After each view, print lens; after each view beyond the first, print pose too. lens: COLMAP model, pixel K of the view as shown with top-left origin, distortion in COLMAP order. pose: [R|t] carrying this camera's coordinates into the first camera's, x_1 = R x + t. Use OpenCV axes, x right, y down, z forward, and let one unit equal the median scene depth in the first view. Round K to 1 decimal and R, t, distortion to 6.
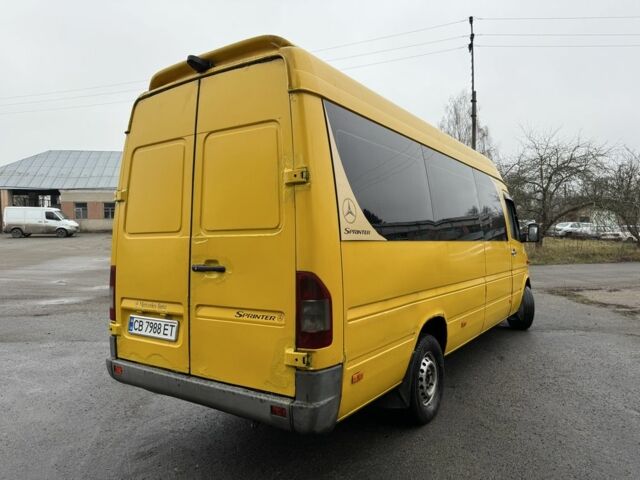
lens RADIAL K [[452.4, 0, 320.0], [0, 452.4, 240.0], [0, 0, 1]] dist [0.081974, -0.120036]
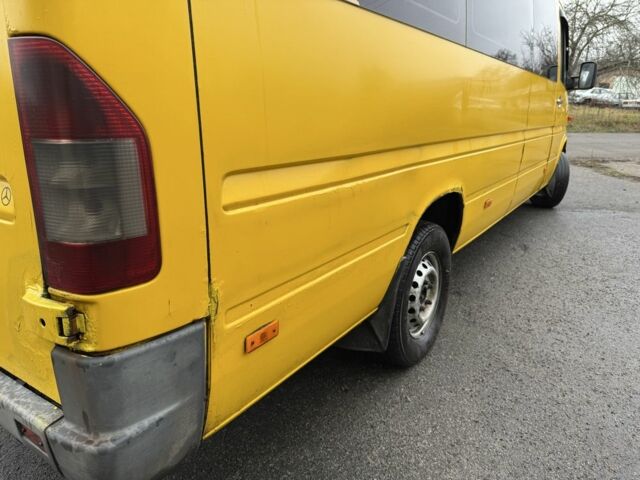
lens RADIAL K [[452.4, 0, 320.0], [0, 452.4, 240.0], [0, 0, 1]] dist [0.081974, -0.120036]
pose [[0.999709, 0.023080, 0.006947, 0.110339], [-0.024103, 0.958757, 0.283202, 0.080416], [-0.000124, -0.283287, 0.959035, 0.524194]]
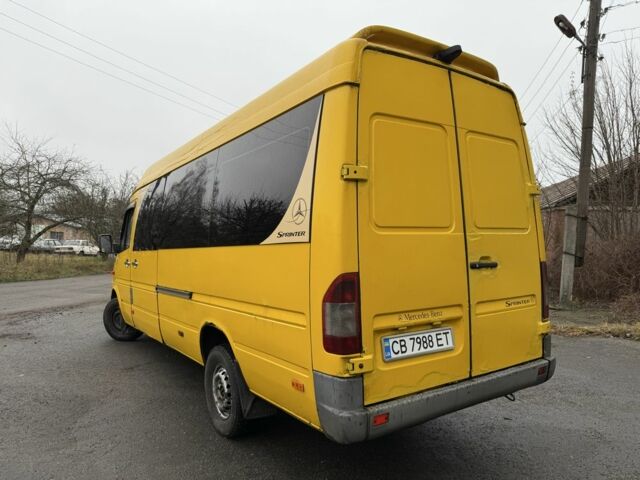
lens RADIAL K [[452.4, 0, 320.0], [0, 452.4, 240.0], [0, 0, 1]] dist [0.081974, -0.120036]
pose [[0.368708, 0.021073, 0.929306, -1.166792], [0.009550, 0.999604, -0.026456, 0.026316], [-0.929496, 0.018629, 0.368361, 0.842959]]
